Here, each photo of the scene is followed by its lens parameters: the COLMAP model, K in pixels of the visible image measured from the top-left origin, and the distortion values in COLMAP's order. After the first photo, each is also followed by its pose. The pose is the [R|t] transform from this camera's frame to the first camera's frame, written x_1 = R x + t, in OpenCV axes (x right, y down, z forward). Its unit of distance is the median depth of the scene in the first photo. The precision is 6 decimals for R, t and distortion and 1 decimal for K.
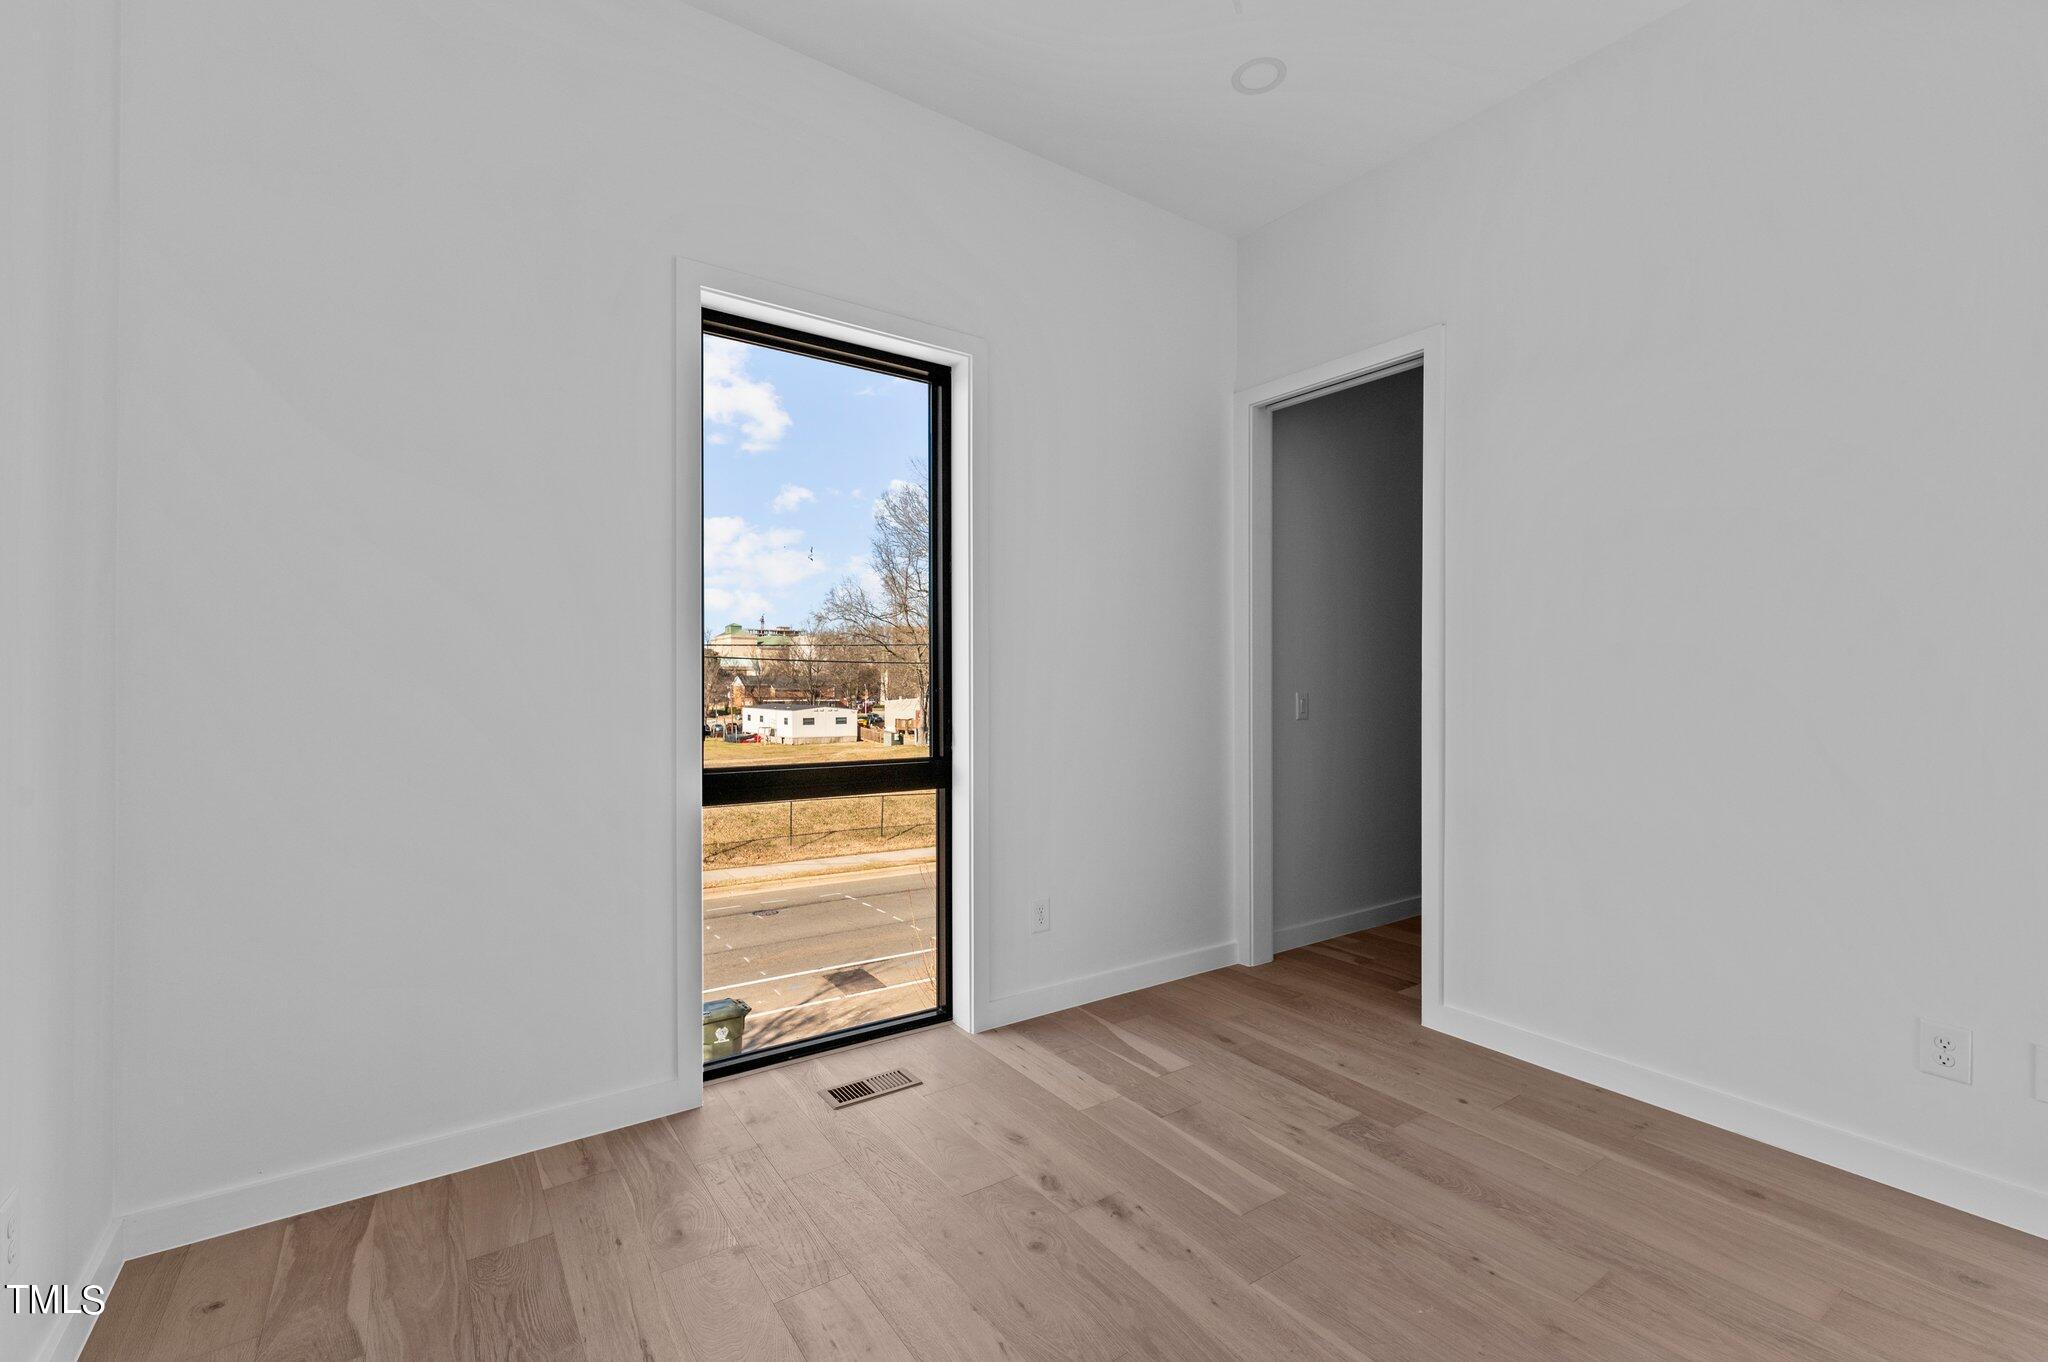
lens RADIAL K [[883.9, 0, 1020.1], [0, 883.9, 670.8], [0, 0, 1]] dist [-0.002707, -0.000103]
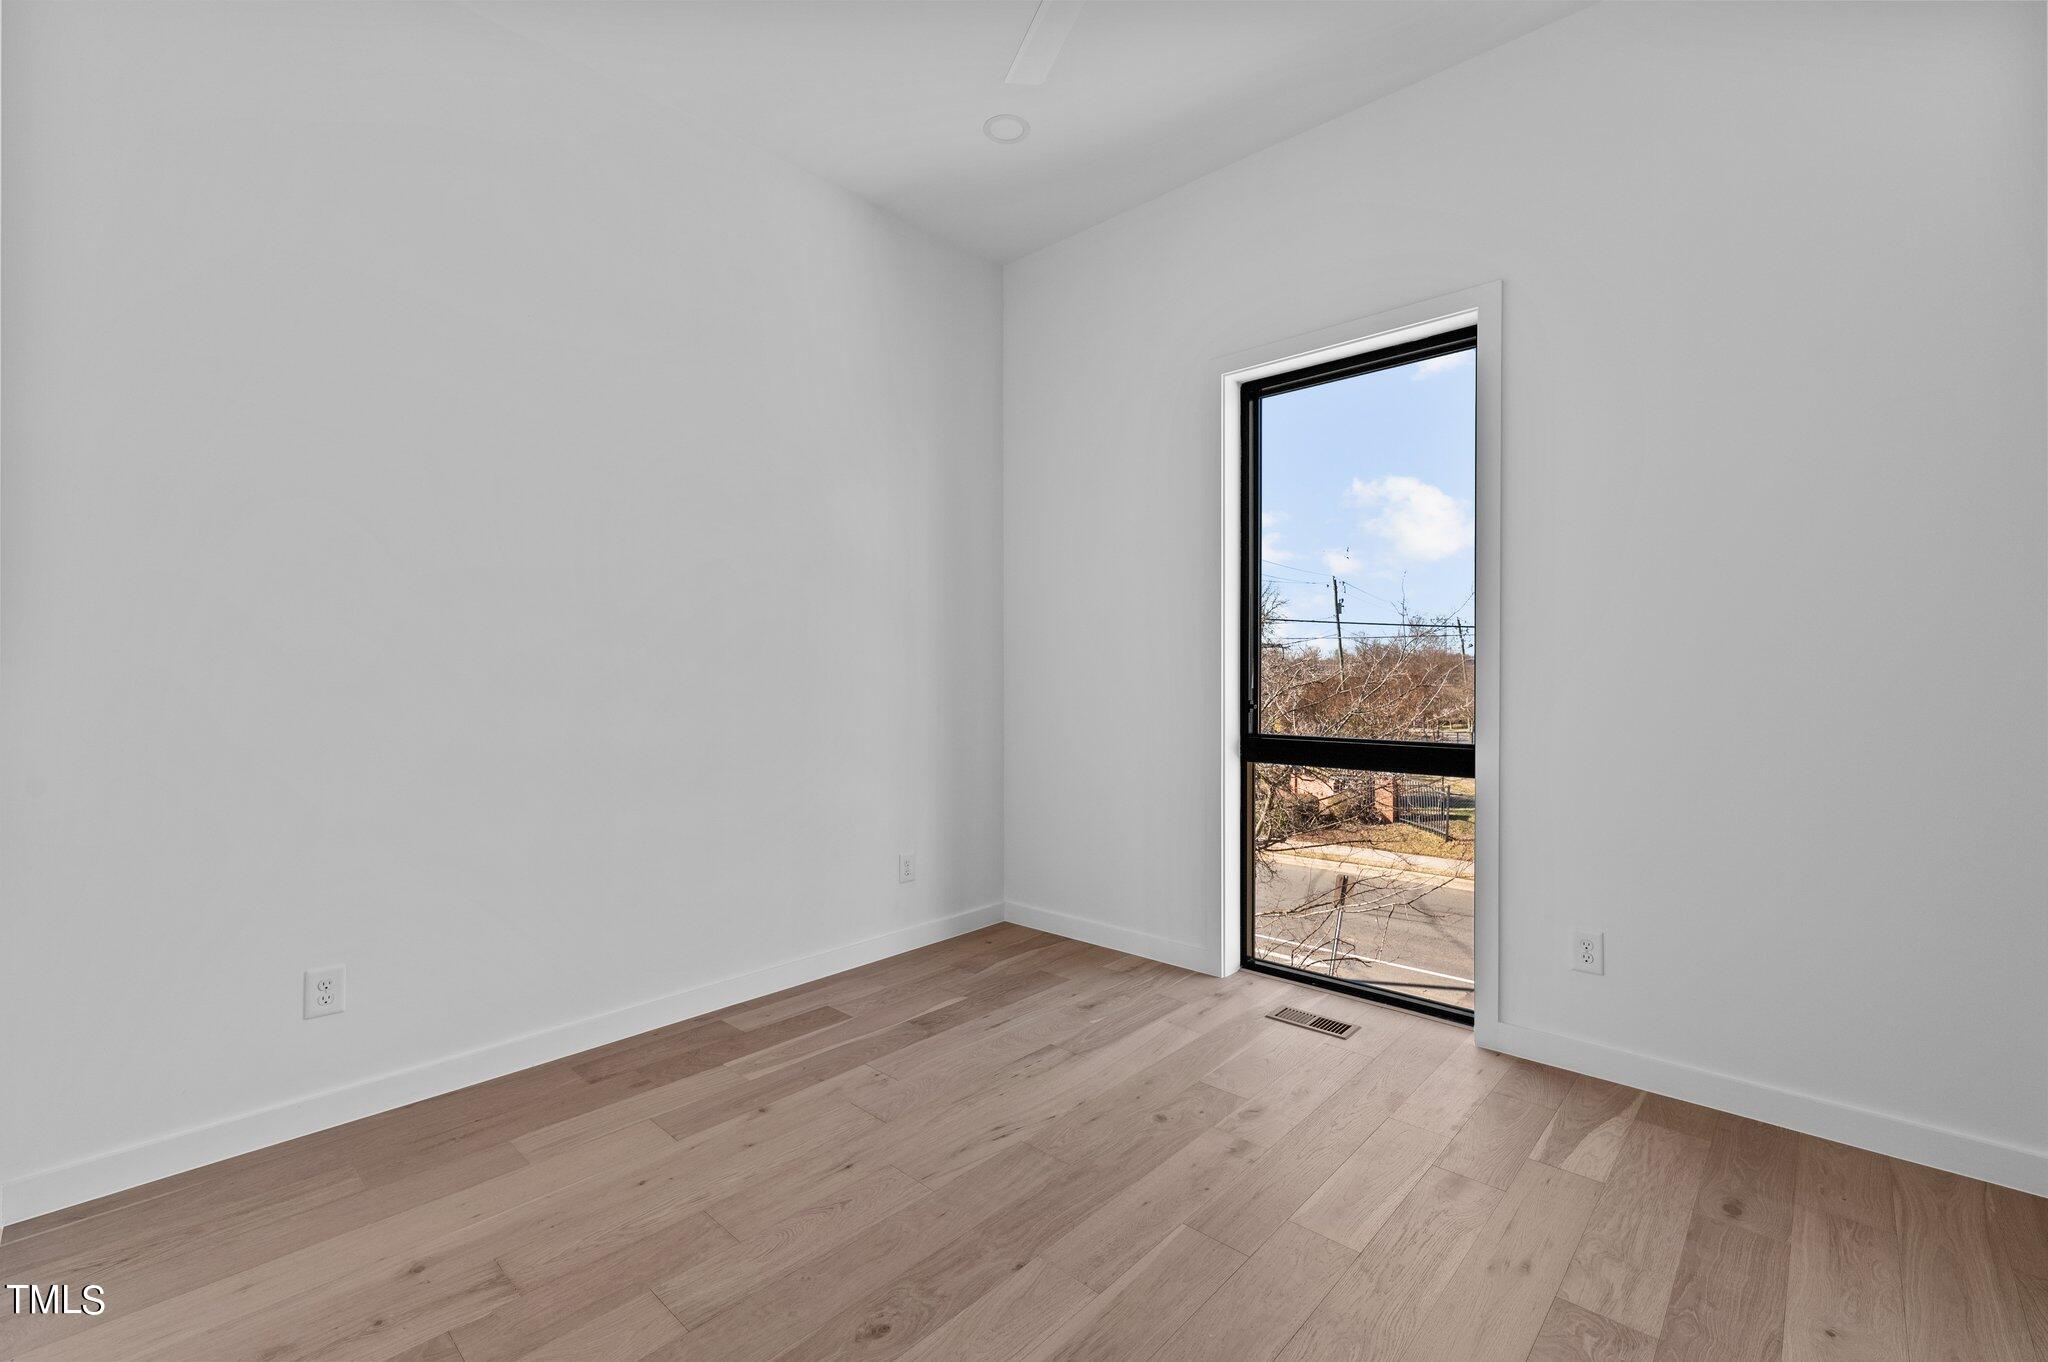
lens RADIAL K [[883.9, 0, 1020.1], [0, 883.9, 670.8], [0, 0, 1]] dist [-0.002707, -0.000103]
pose [[0.208268, 0.000984, -0.978071, 0.900646], [0.013482, 0.999902, 0.003877, 0.011625], [0.977979, -0.013994, 0.208234, 0.420033]]
